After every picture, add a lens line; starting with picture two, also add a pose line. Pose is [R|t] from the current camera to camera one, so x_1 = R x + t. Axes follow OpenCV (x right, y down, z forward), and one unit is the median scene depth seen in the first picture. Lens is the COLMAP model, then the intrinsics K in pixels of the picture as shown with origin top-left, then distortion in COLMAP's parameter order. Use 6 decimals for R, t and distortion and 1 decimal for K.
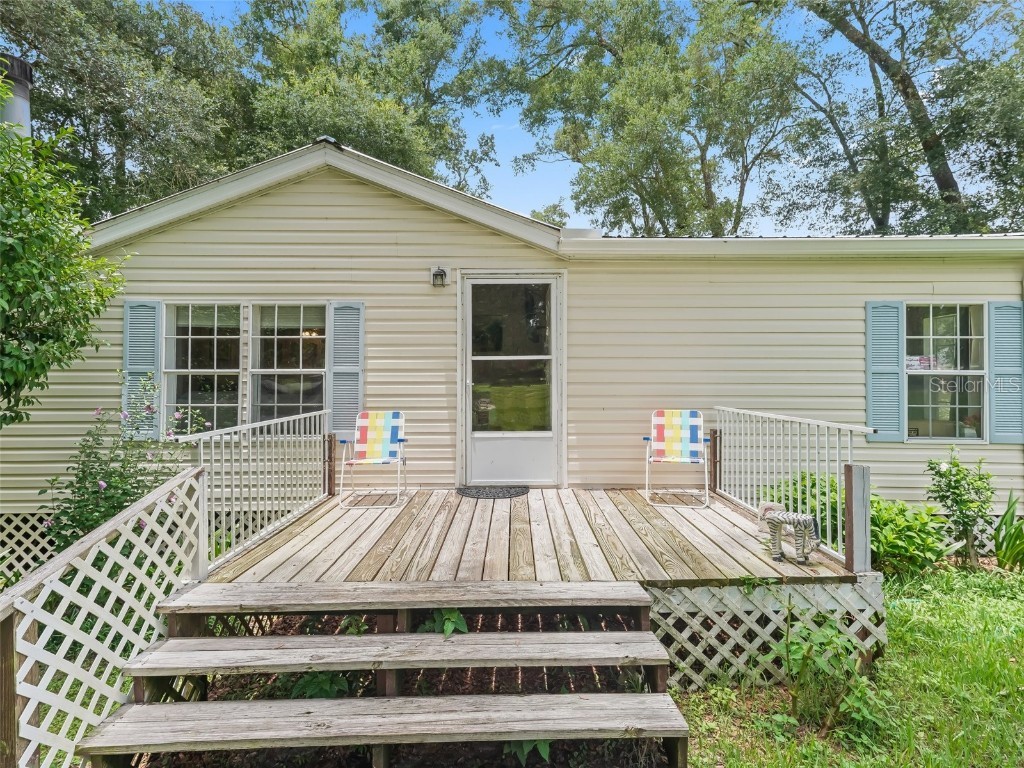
lens RADIAL K [[545.9, 0, 515.5], [0, 545.9, 376.9], [0, 0, 1]] dist [0.033198, -0.000728]
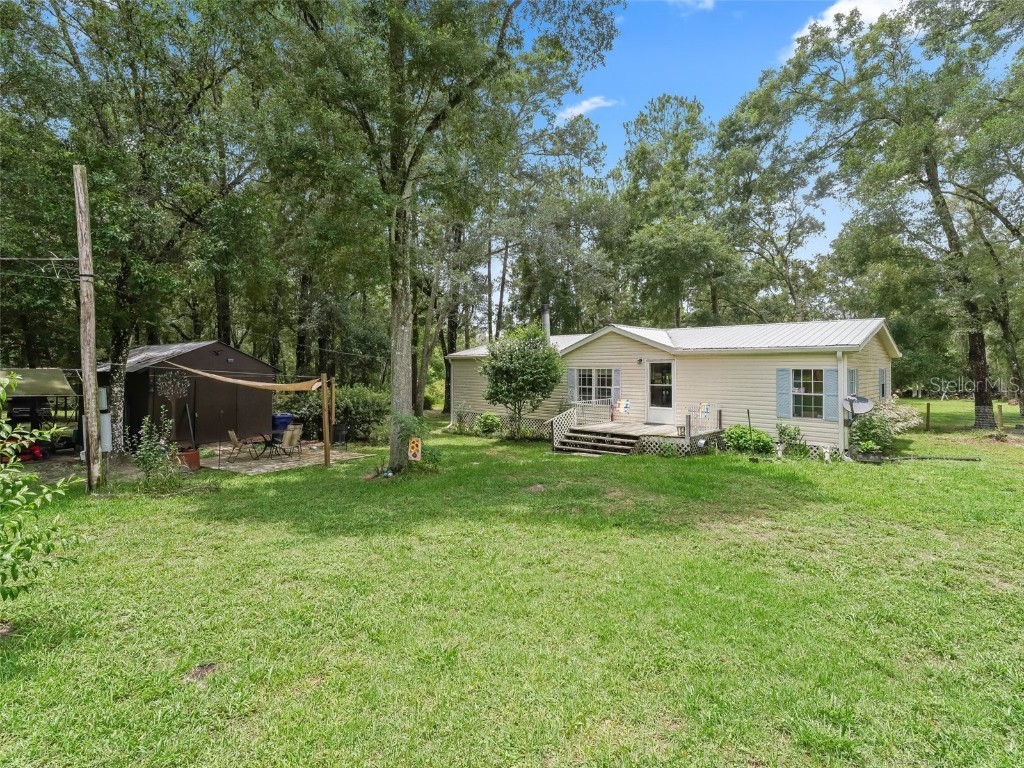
lens RADIAL K [[468.3, 0, 508.8], [0, 468.3, 366.8], [0, 0, 1]] dist [-0.000645, -0.000100]
pose [[0.716634, -0.004375, -0.697435, 1.317458], [0.002428, 0.999990, -0.003778, -0.136616], [0.697445, 0.001014, 0.716638, -1.680017]]
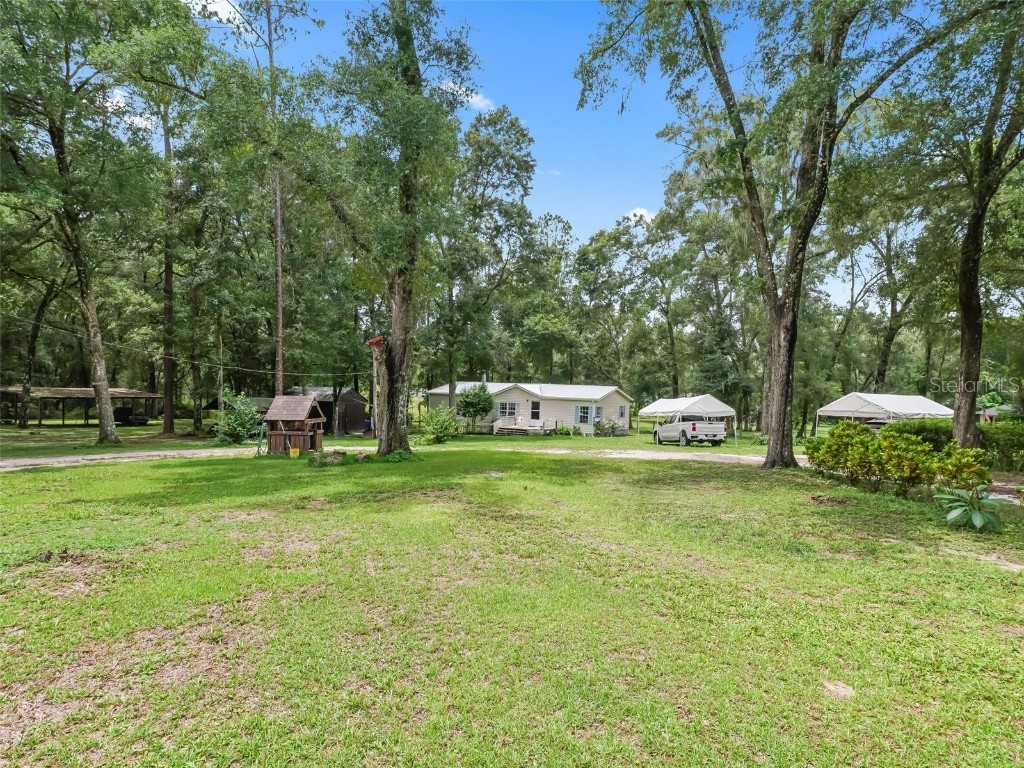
lens RADIAL K [[541.0, 0, 510.6], [0, 541.0, 410.0], [0, 0, 1]] dist [0.016370, -0.000052]
pose [[0.866453, 0.047388, -0.497005, 3.660043], [-0.028421, 0.998553, 0.045661, -0.399050], [0.498449, -0.025438, 0.866546, -6.129337]]
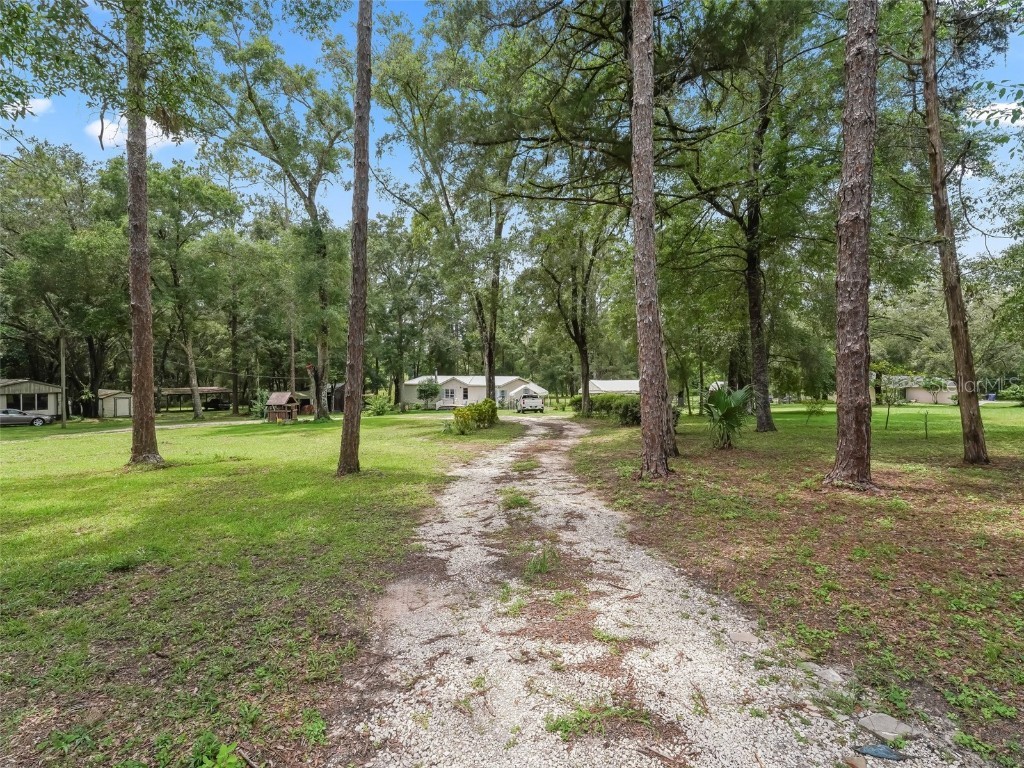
lens RADIAL K [[454.3, 0, 509.3], [0, 454.3, 378.6], [0, 0, 1]] dist [-0.000784, -0.000155]
pose [[0.830881, 0.008424, -0.556386, 6.659860], [0.003443, 0.999788, 0.020280, -0.593352], [0.556439, -0.018766, 0.830676, -7.115164]]
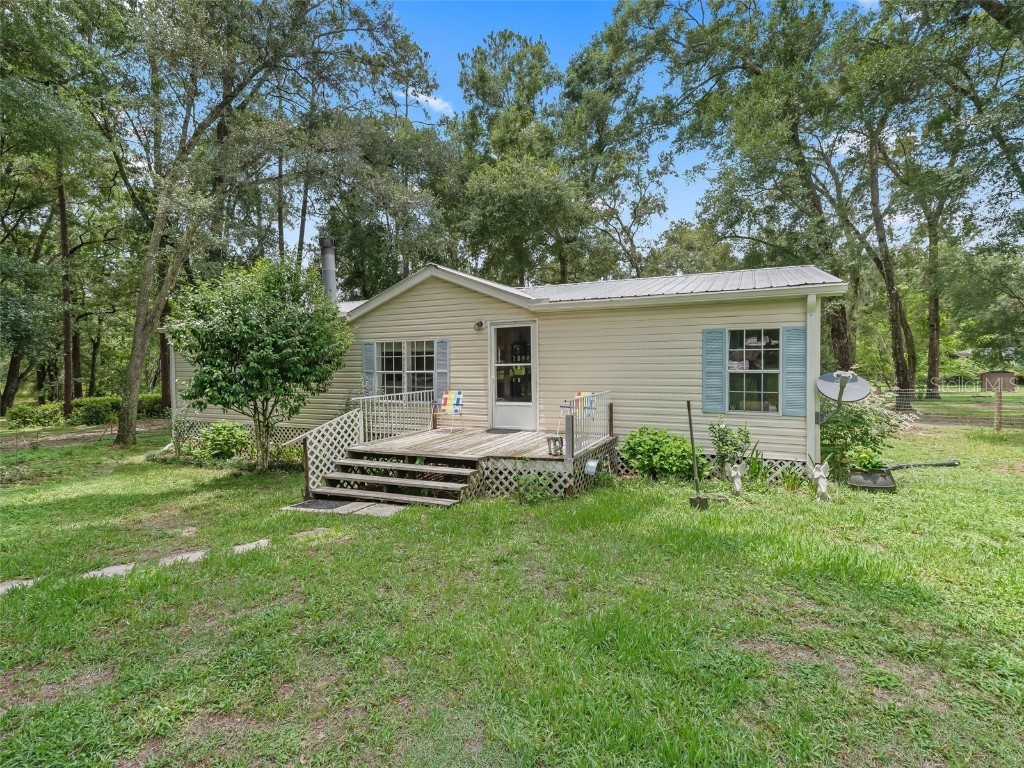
lens RADIAL K [[480.8, 0, 512.0], [0, 480.8, 384.0], [0, 0, 1]] dist [0.028288, 0.000073]
pose [[0.905488, 0.007270, -0.424309, 0.727272], [0.012186, 0.998996, 0.043122, -0.040184], [0.424196, -0.044217, 0.904490, -0.571776]]
